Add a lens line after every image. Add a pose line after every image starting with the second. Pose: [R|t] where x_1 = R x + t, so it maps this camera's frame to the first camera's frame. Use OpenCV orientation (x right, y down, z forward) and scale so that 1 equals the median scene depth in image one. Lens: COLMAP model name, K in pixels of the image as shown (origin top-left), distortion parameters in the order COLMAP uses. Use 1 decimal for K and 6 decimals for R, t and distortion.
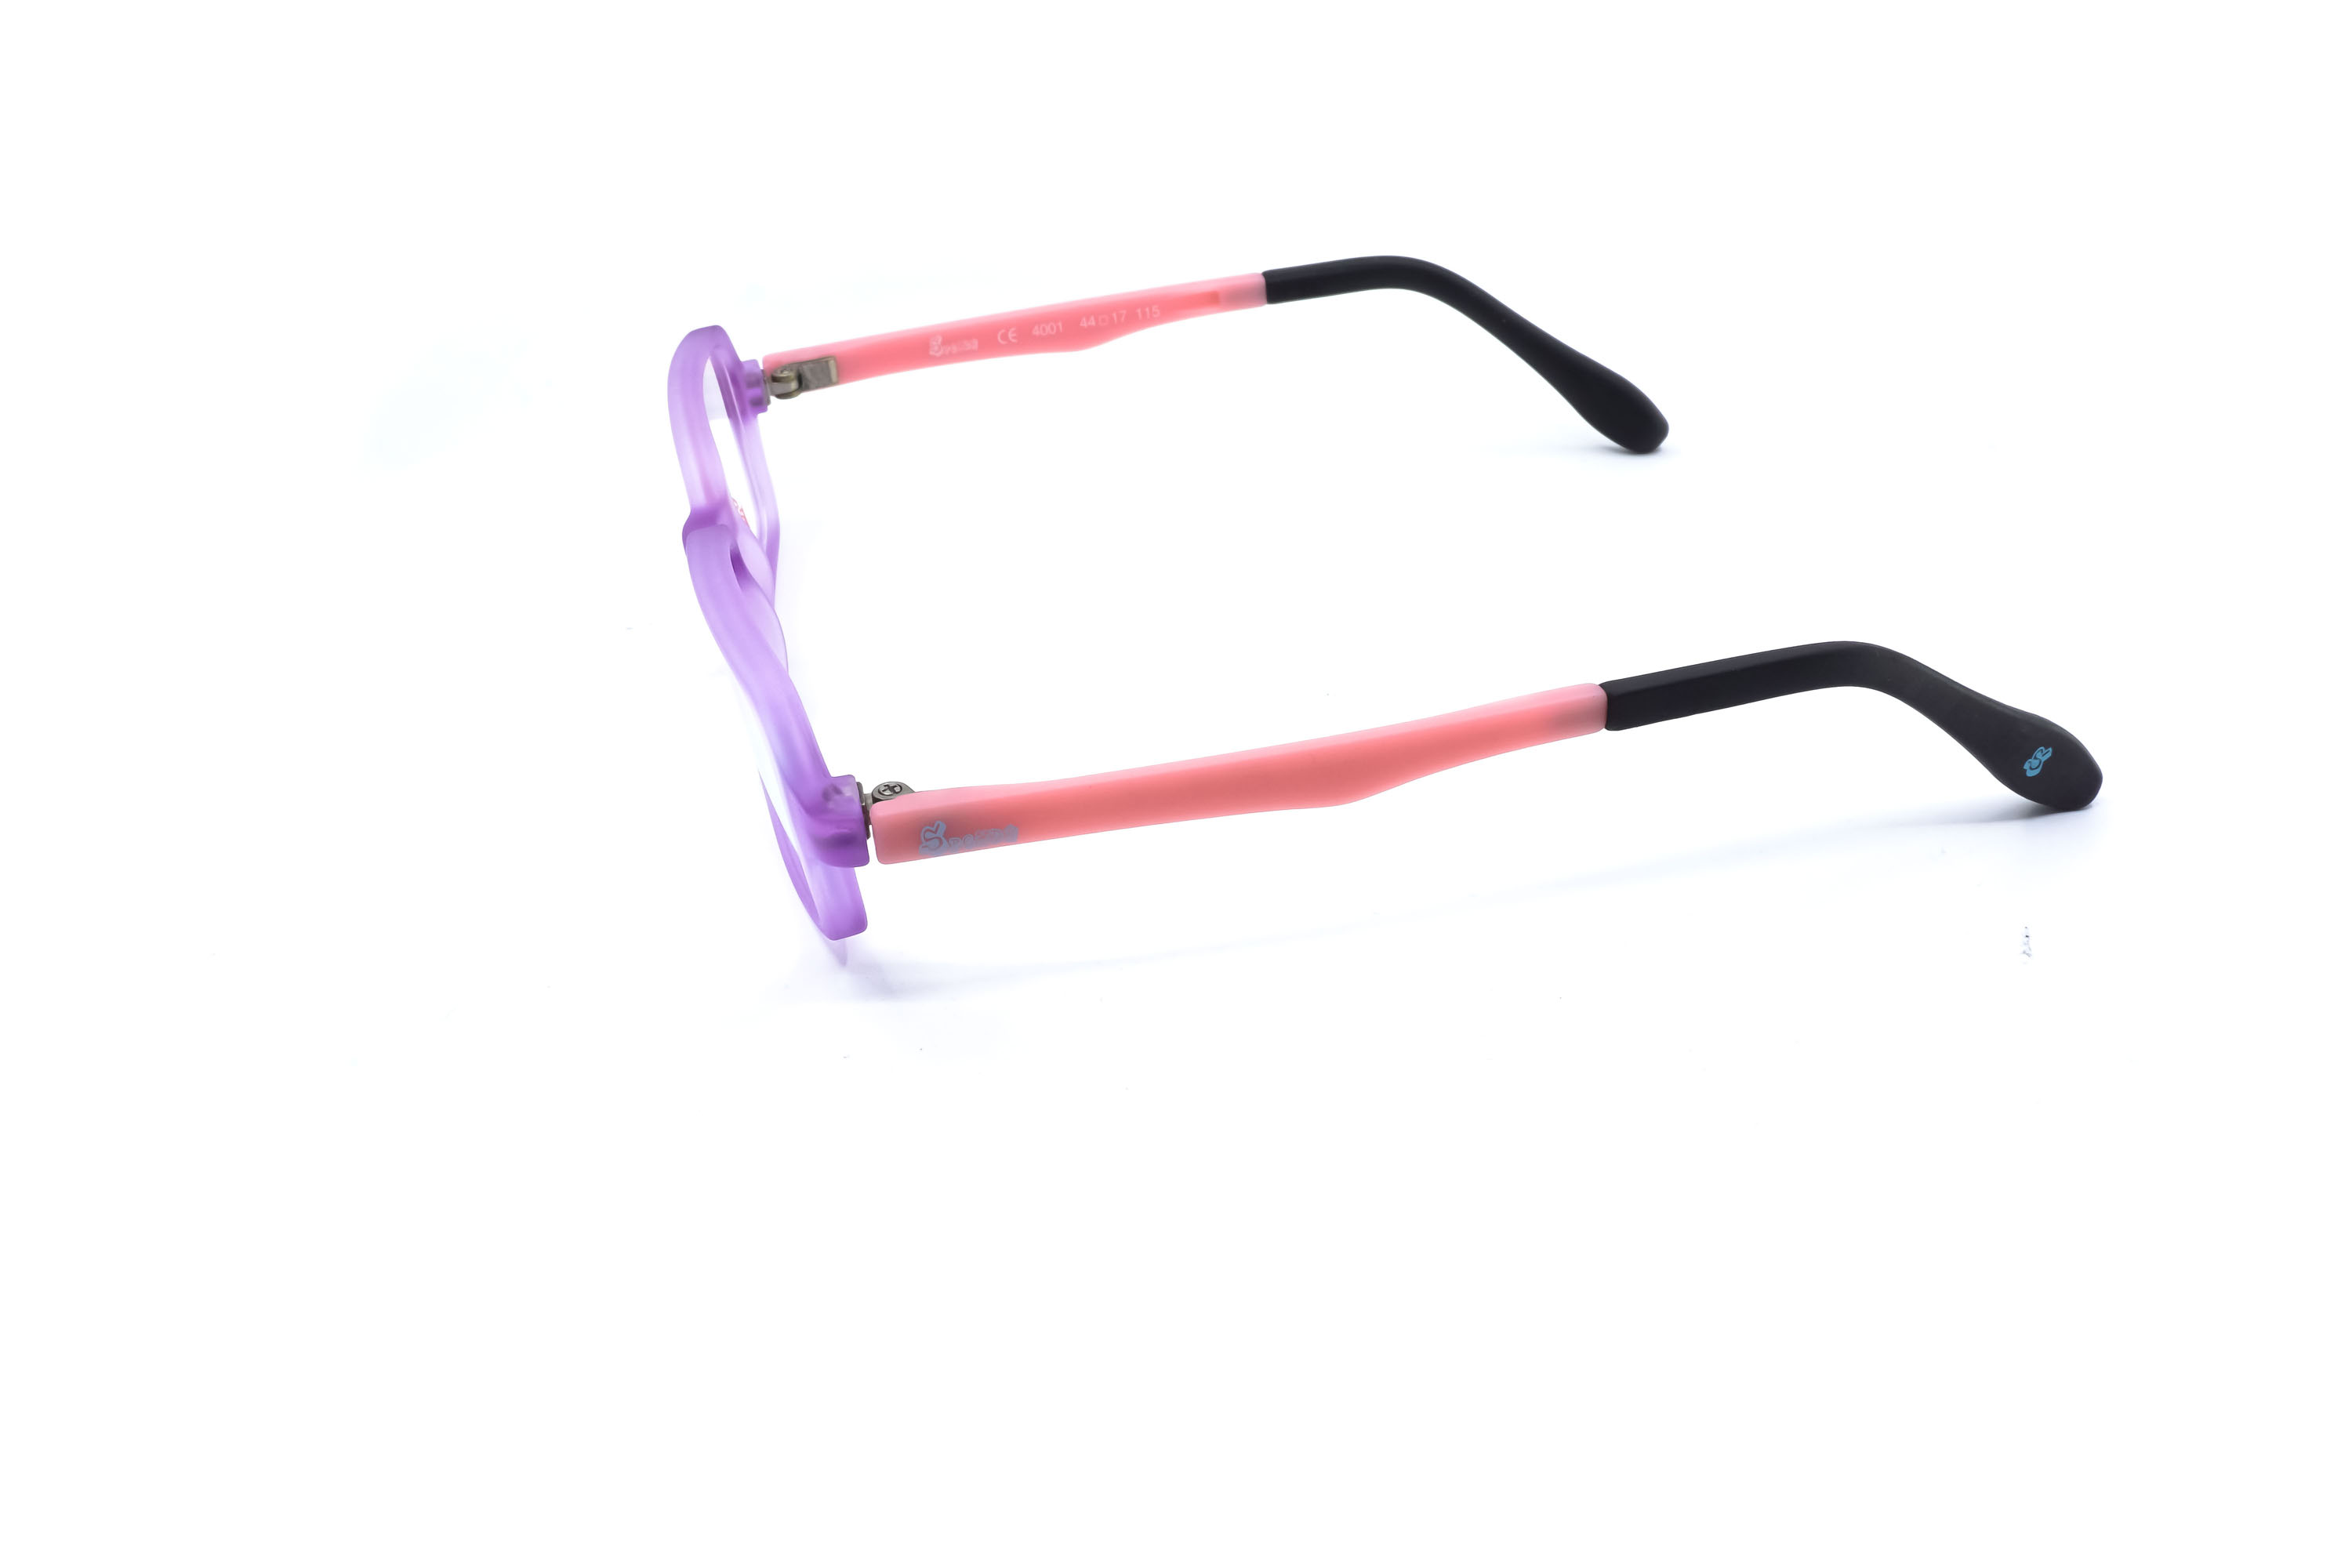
lens RADIAL K [[2415.0, 0, 1176.0], [0, 2415.0, 784.0], [0, 0, 1]] dist [-0.034134, 0.008294]
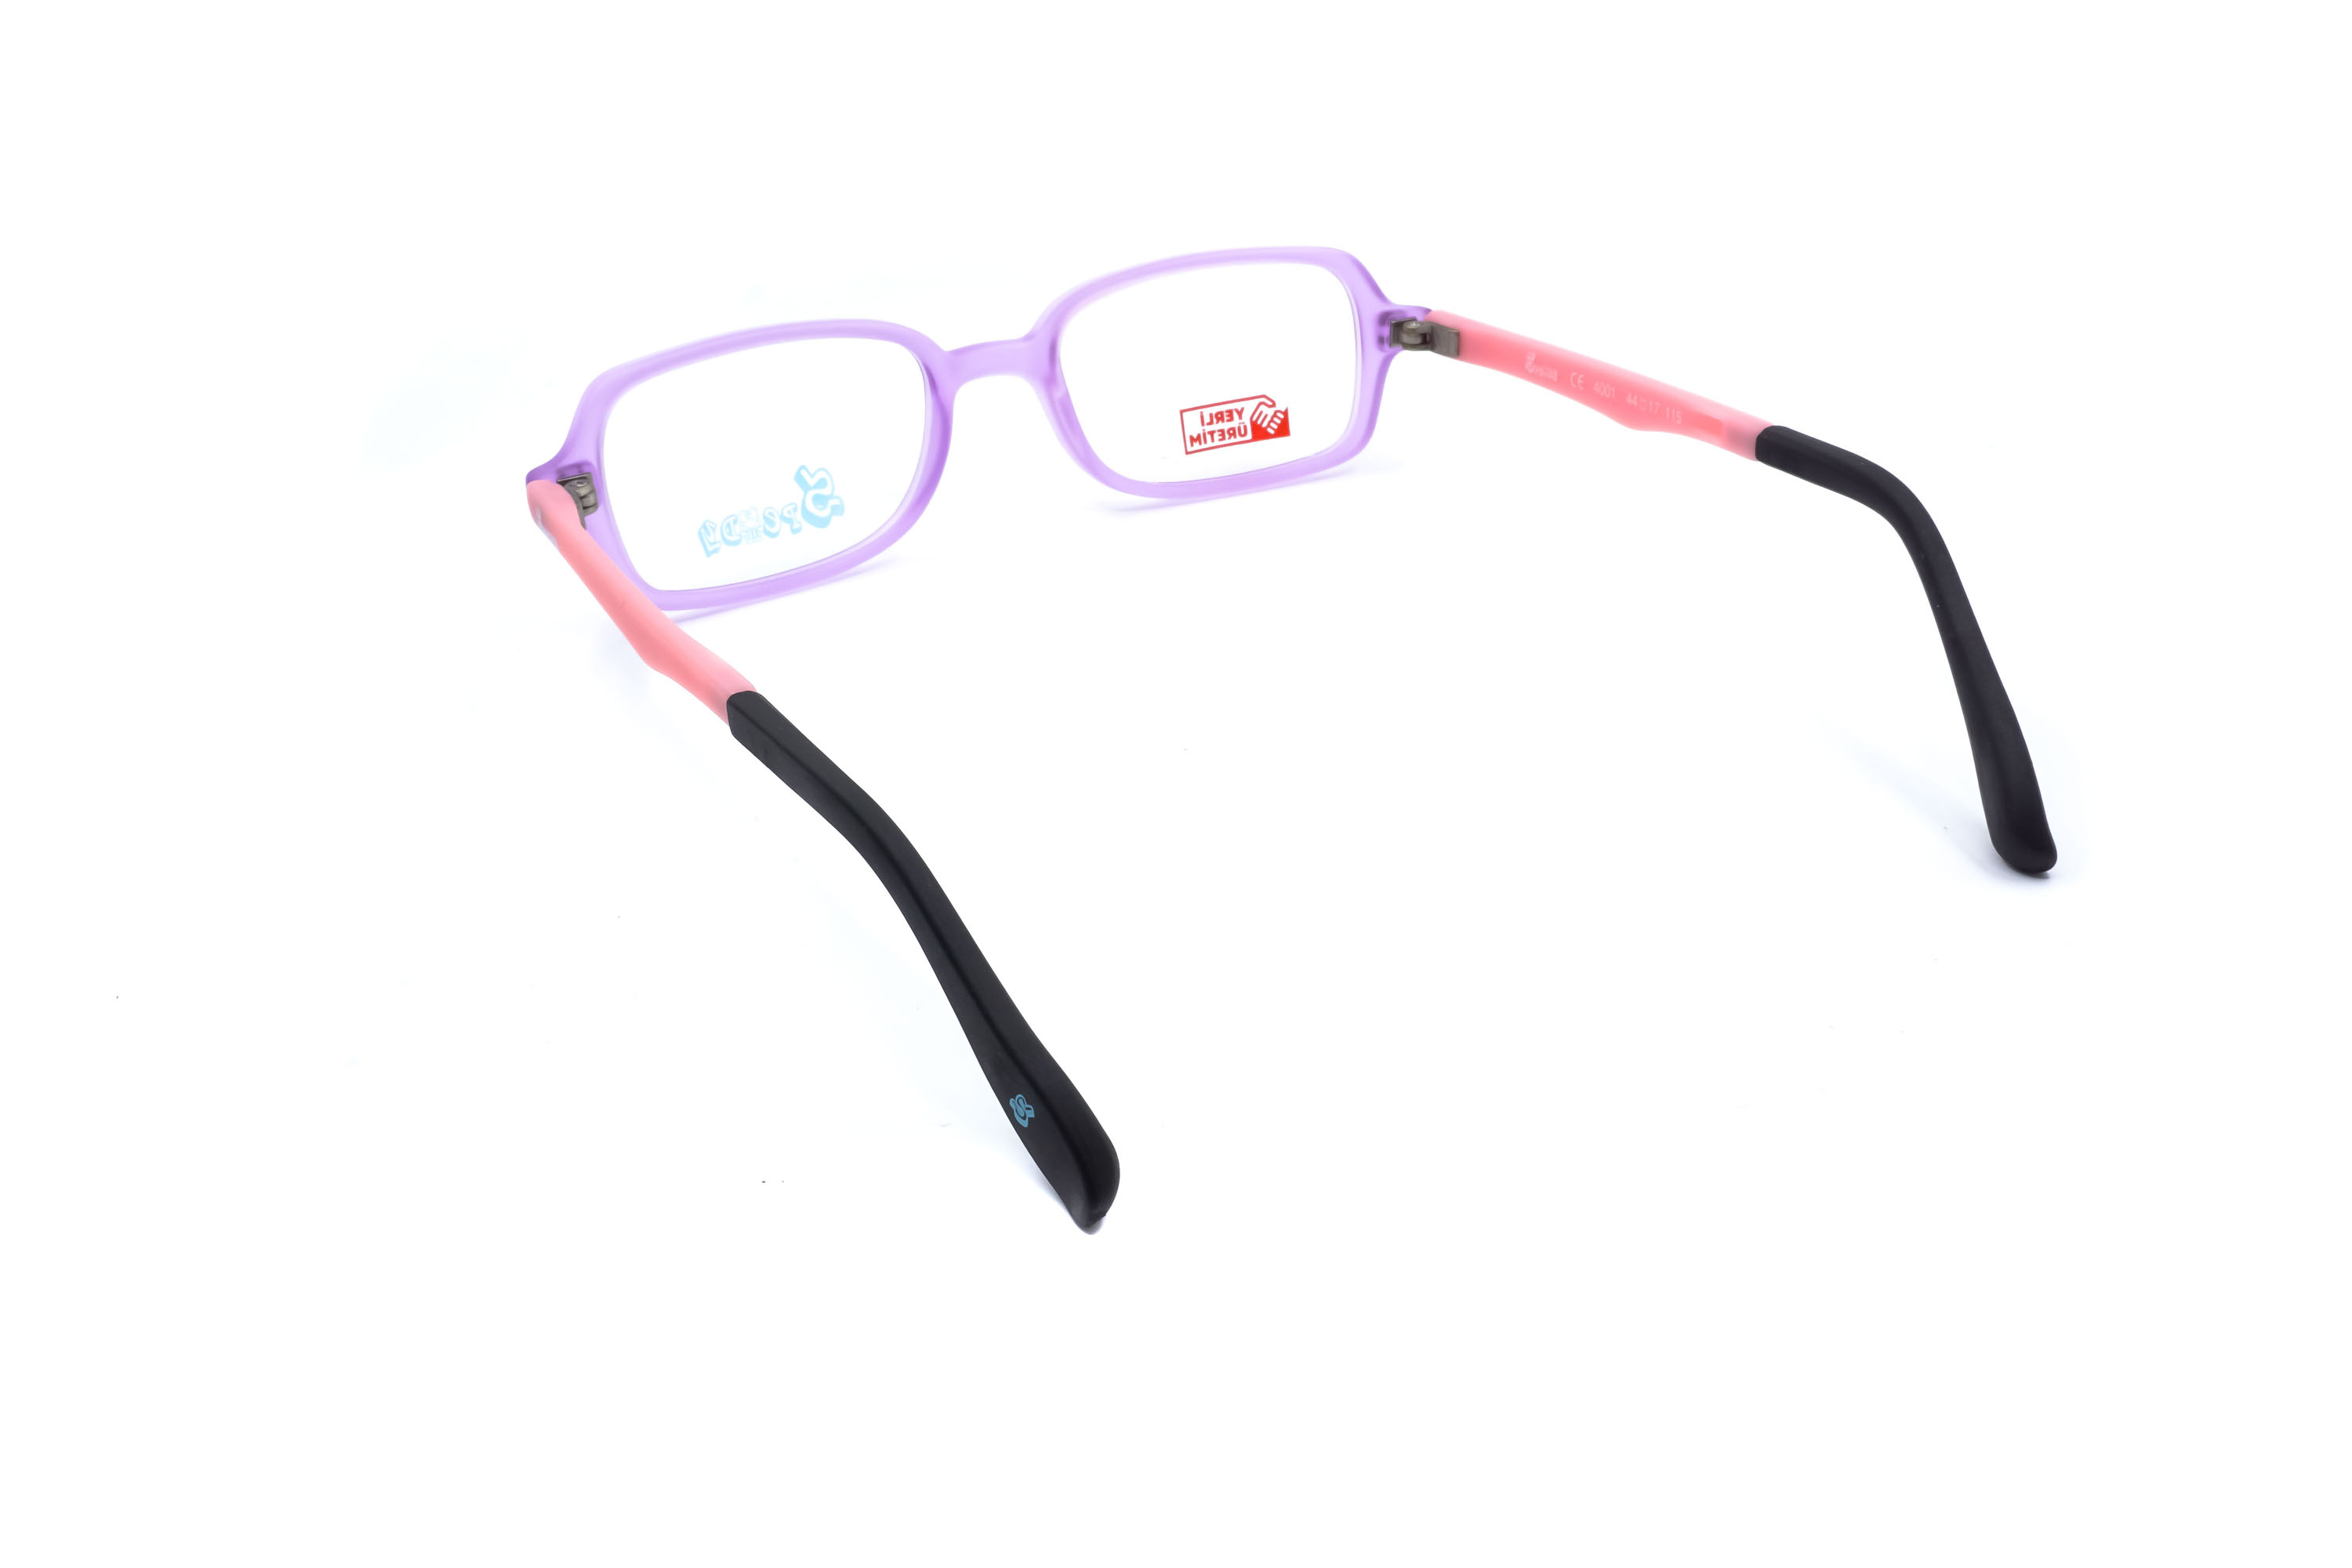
lens RADIAL K [[2415.0, 0, 1176.0], [0, 2415.0, 784.0], [0, 0, 1]] dist [-0.034134, 0.008294]
pose [[0.252609, 0.477607, -0.841475, 0.767045], [-0.460968, 0.824044, 0.329332, -0.297365], [0.850704, 0.304701, 0.428322, 0.518850]]
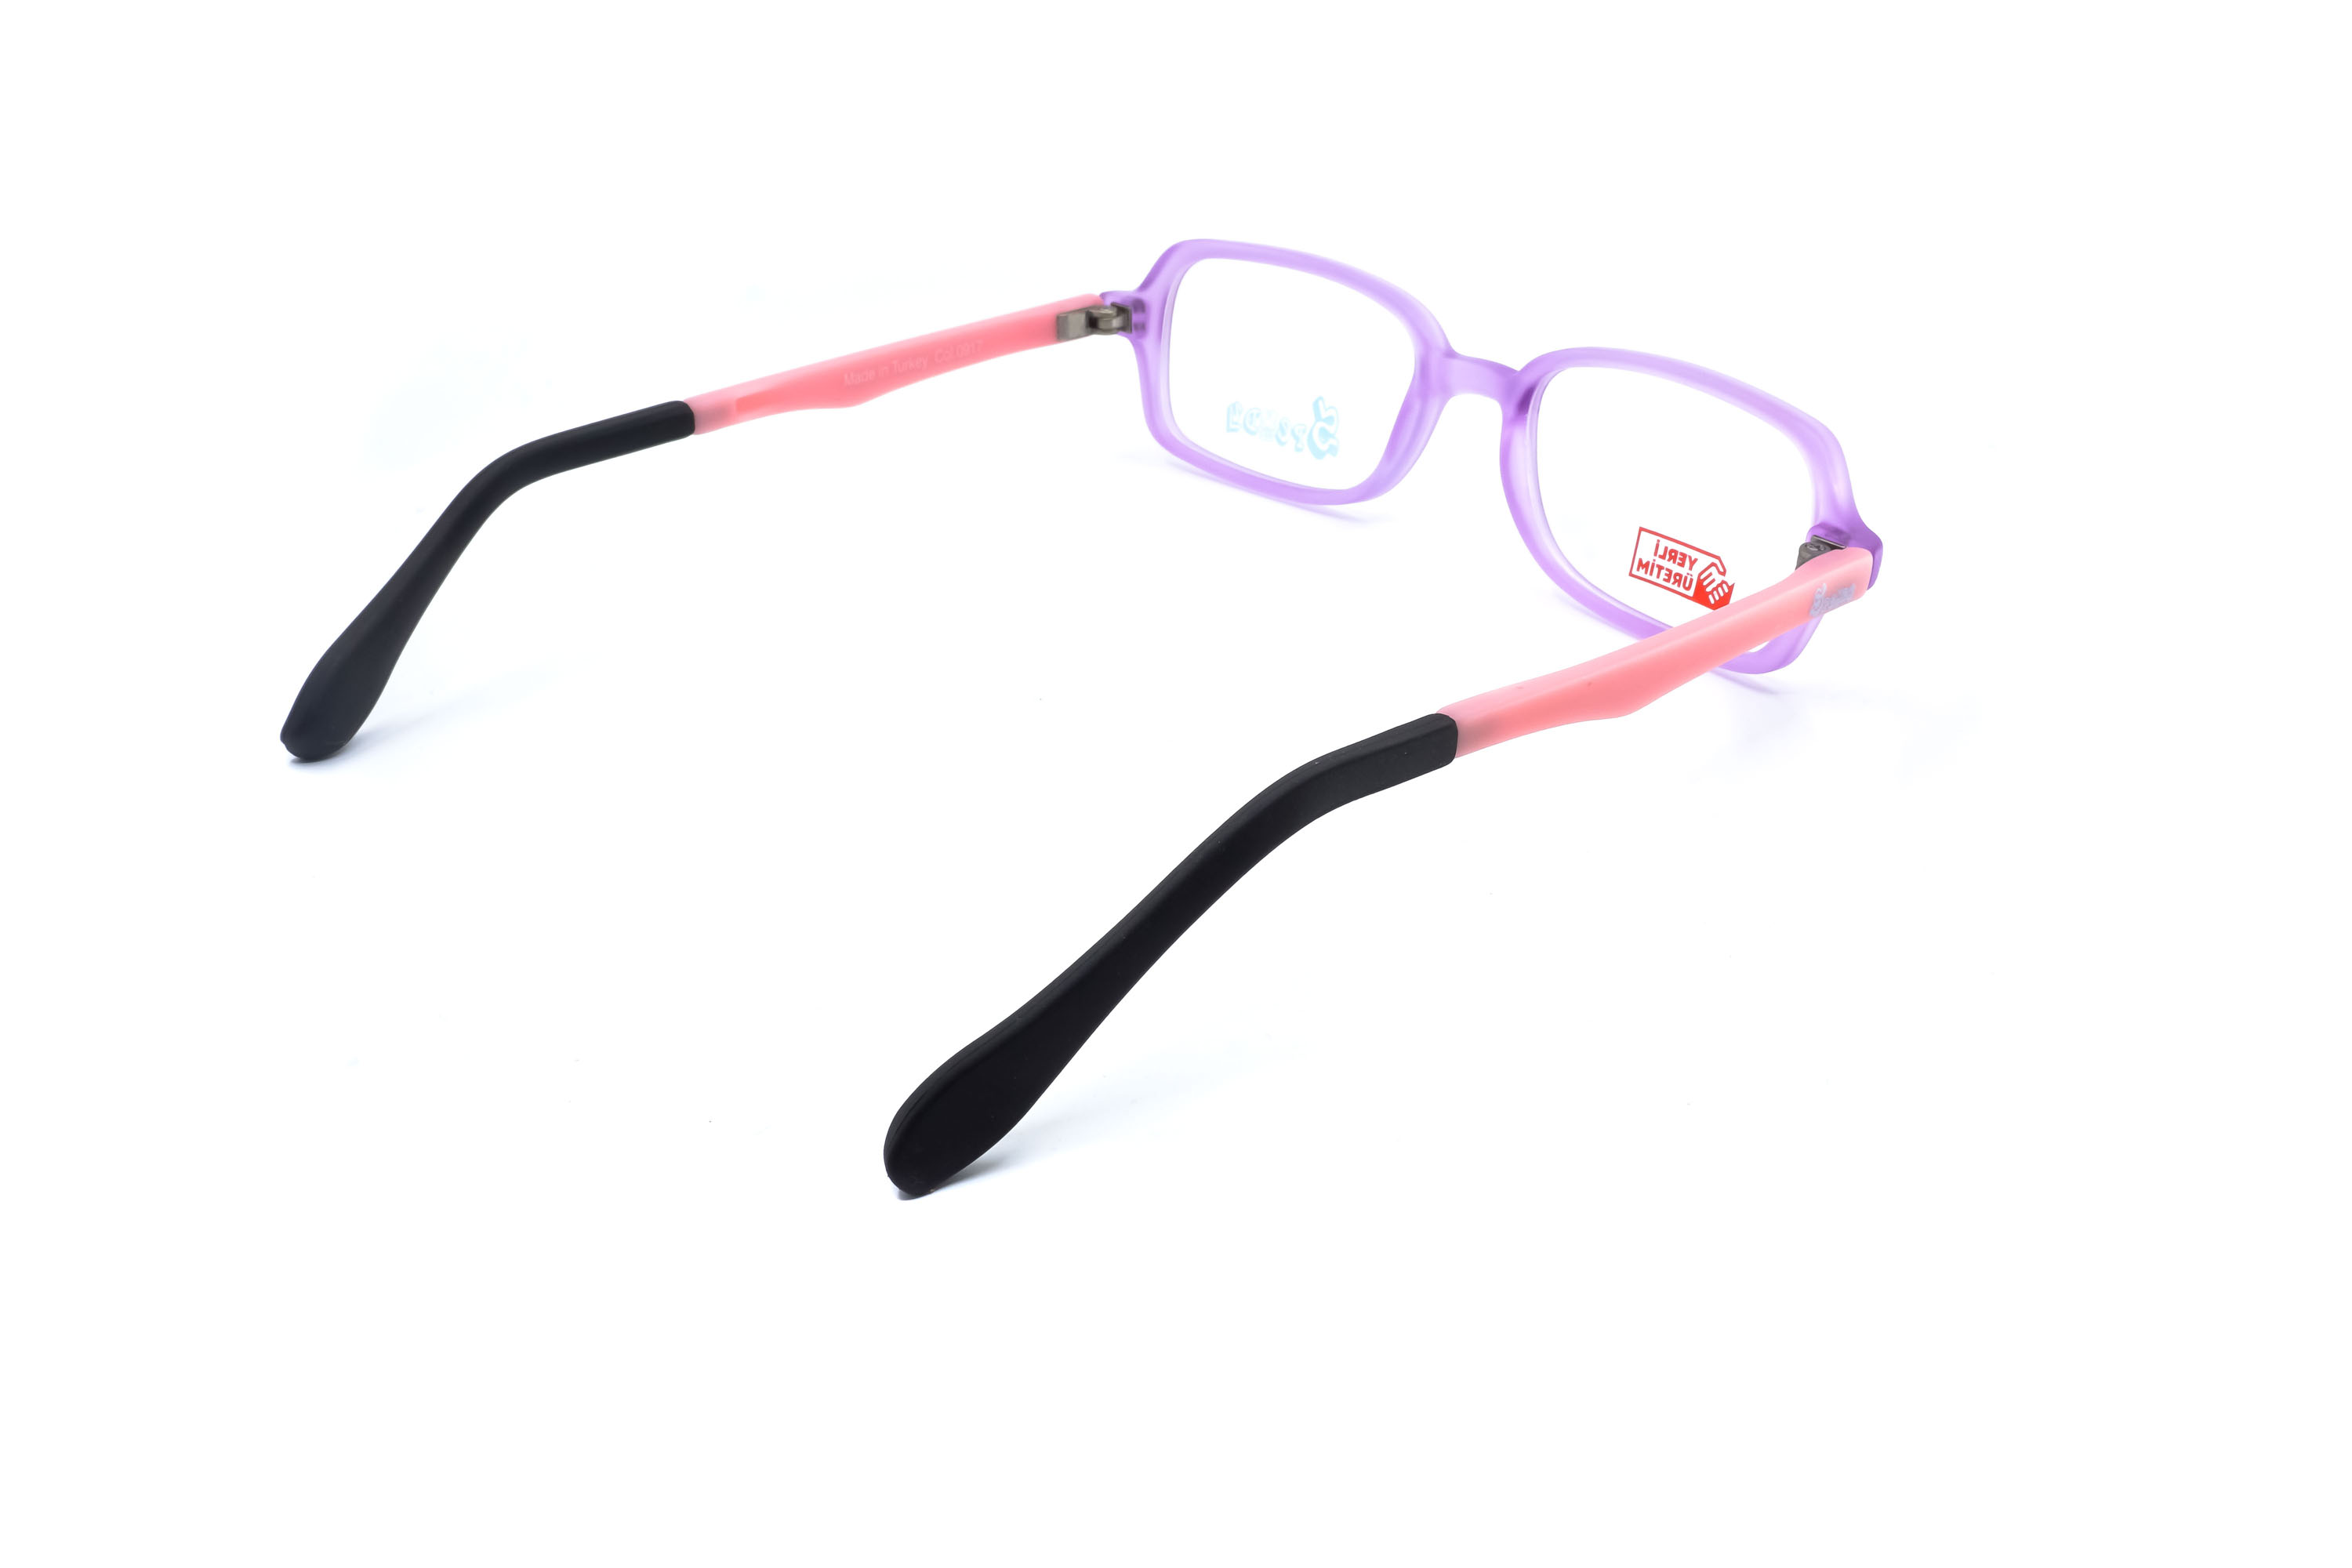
lens RADIAL K [[2415.0, 0, 1176.0], [0, 2415.0, 784.0], [0, 0, 1]] dist [-0.034134, 0.008294]
pose [[-0.868492, 0.261788, -0.420939, 0.389489], [-0.220143, 0.557146, 0.800703, -0.724978], [0.444138, 0.788071, -0.426246, 1.294811]]
